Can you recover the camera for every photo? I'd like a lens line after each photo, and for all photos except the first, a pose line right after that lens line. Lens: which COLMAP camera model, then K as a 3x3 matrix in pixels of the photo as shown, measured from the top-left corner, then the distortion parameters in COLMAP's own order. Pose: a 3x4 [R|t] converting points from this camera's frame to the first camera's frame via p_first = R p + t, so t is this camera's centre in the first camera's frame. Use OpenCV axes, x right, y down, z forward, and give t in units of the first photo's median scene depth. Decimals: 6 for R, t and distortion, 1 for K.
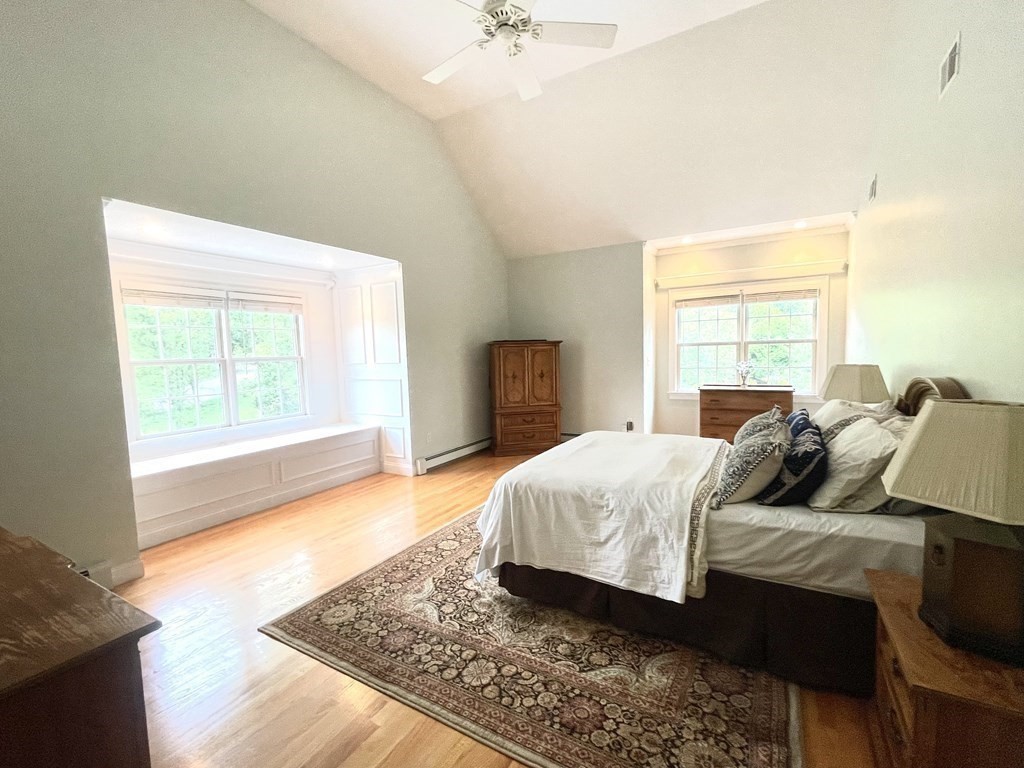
lens RADIAL K [[445.2, 0, 512.0], [0, 445.2, 384.0], [0, 0, 1]] dist [0.001663, 0.000058]
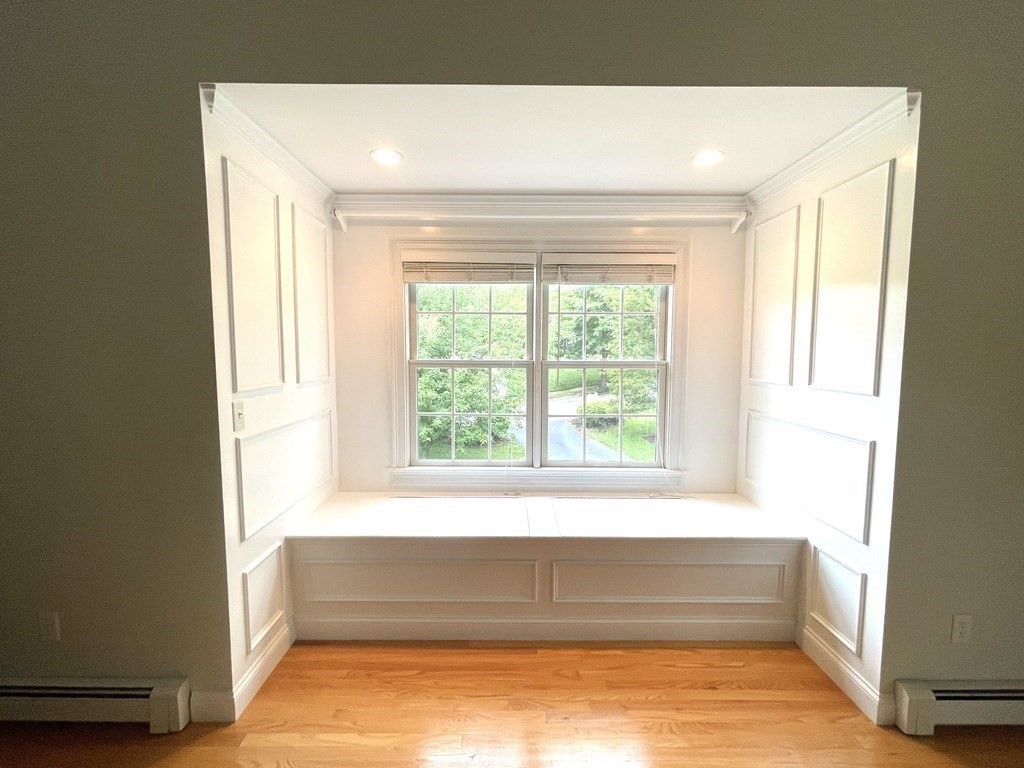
lens RADIAL K [[445.2, 0, 512.0], [0, 445.2, 384.0], [0, 0, 1]] dist [0.001663, 0.000058]
pose [[0.503987, 0.102622, -0.857593, -0.093769], [-0.084386, 0.994017, 0.069356, -0.056866], [0.859579, 0.037414, 0.509631, 0.563051]]
